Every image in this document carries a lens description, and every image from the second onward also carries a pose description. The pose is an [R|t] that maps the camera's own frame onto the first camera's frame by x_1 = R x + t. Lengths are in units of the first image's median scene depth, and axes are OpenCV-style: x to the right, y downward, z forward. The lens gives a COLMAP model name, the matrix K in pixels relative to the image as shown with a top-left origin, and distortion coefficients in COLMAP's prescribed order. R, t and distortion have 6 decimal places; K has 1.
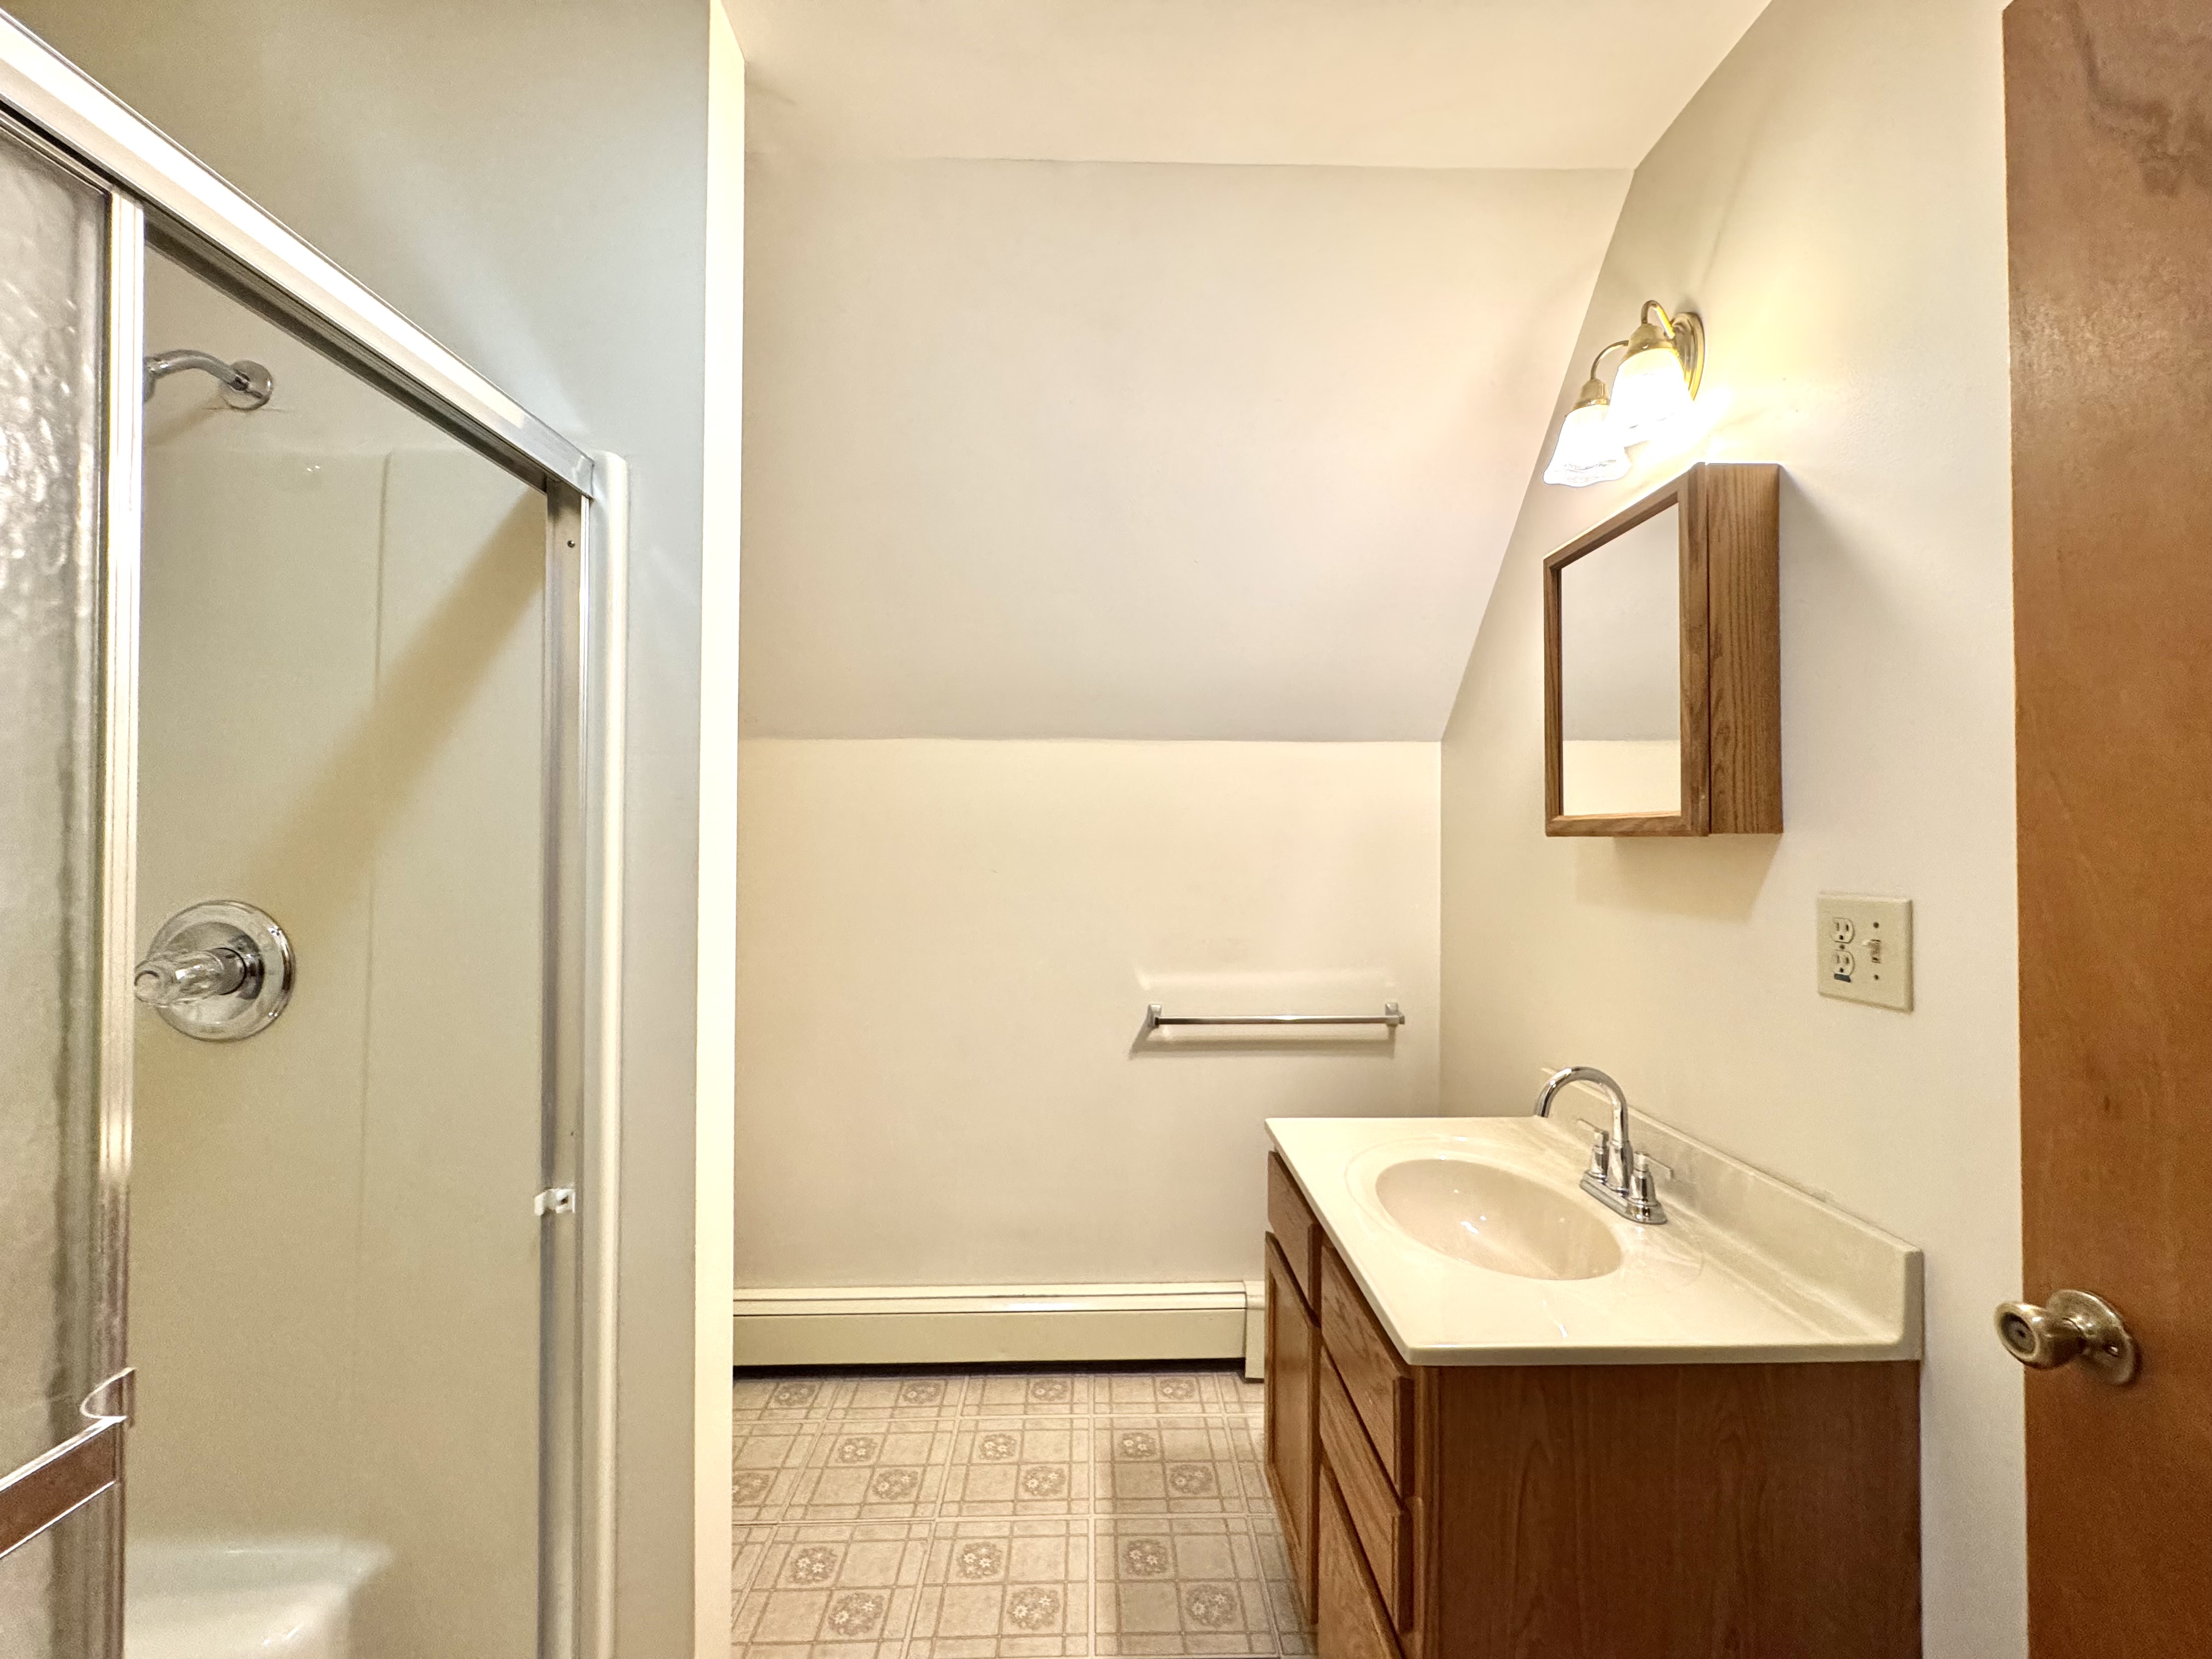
lens RADIAL K [[883.8, 0, 1106.0], [0, 883.8, 829.5], [0, 0, 1]] dist [-0.002487, 0.000124]
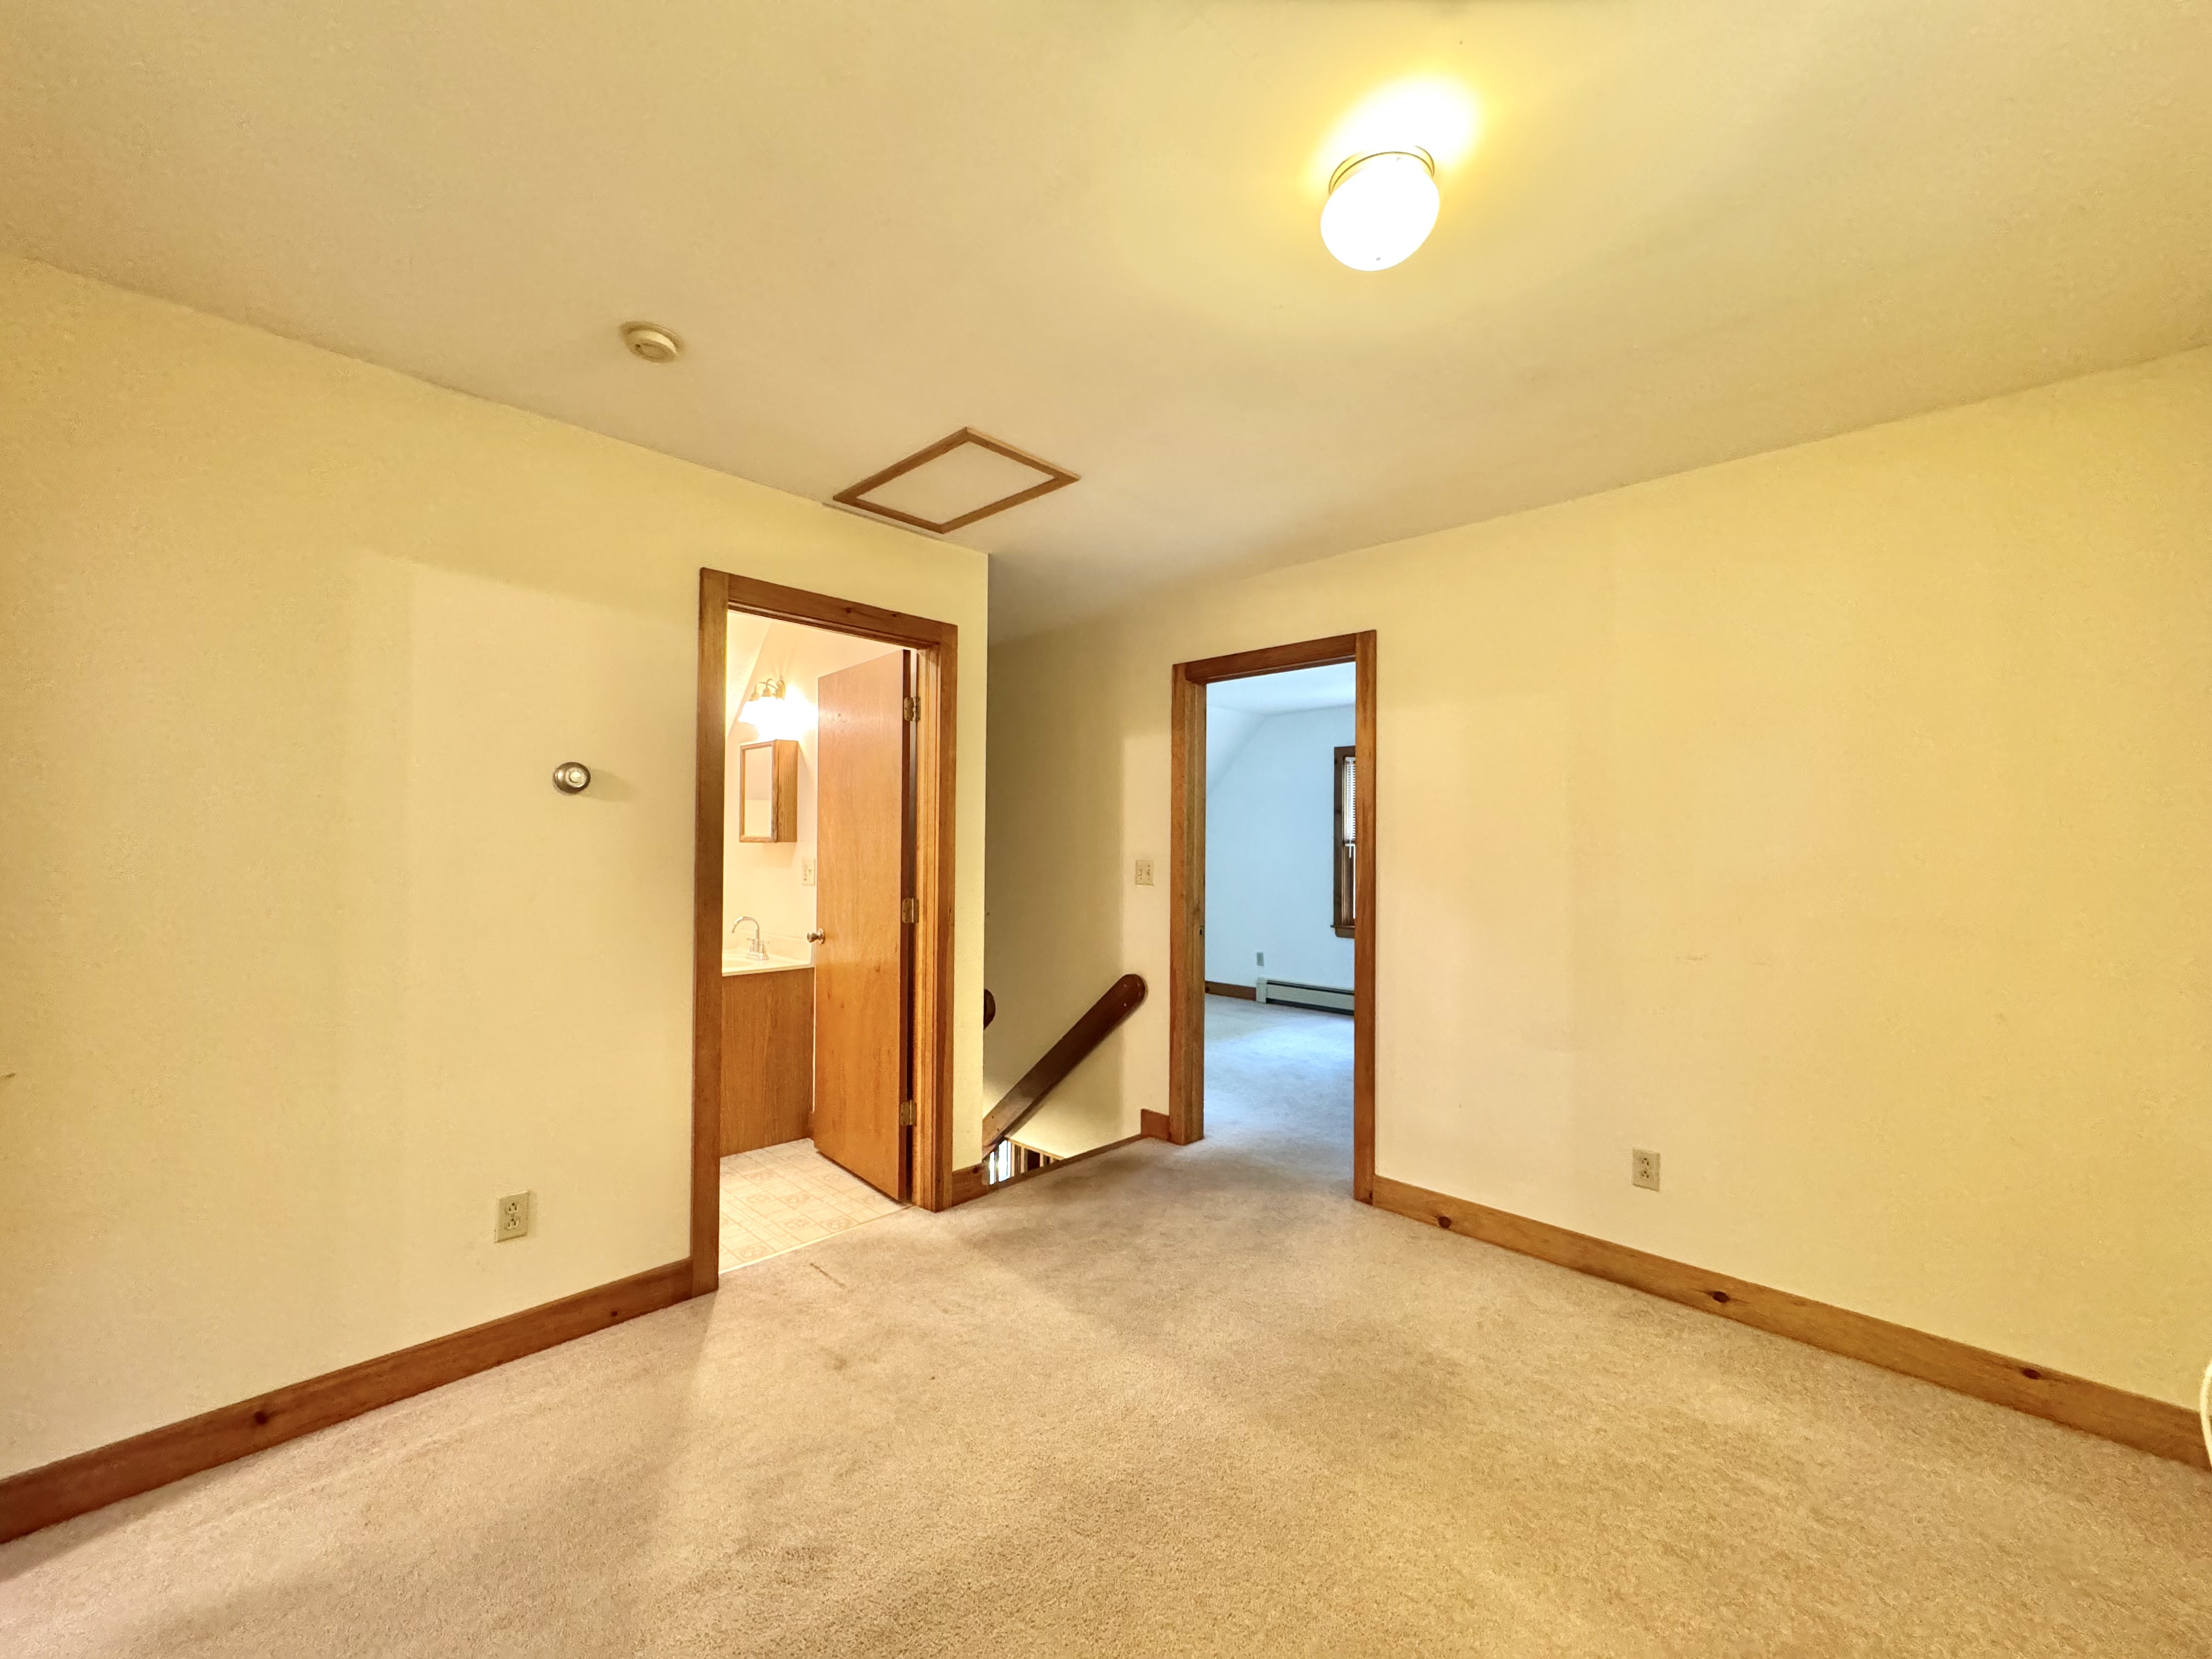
lens RADIAL K [[883.8, 0, 1106.0], [0, 883.8, 829.5], [0, 0, 1]] dist [-0.002487, 0.000124]
pose [[0.709565, 0.014918, 0.704482, -0.871188], [-0.011391, 0.999888, -0.009699, -0.027296], [-0.704548, -0.001143, 0.709655, -2.414291]]
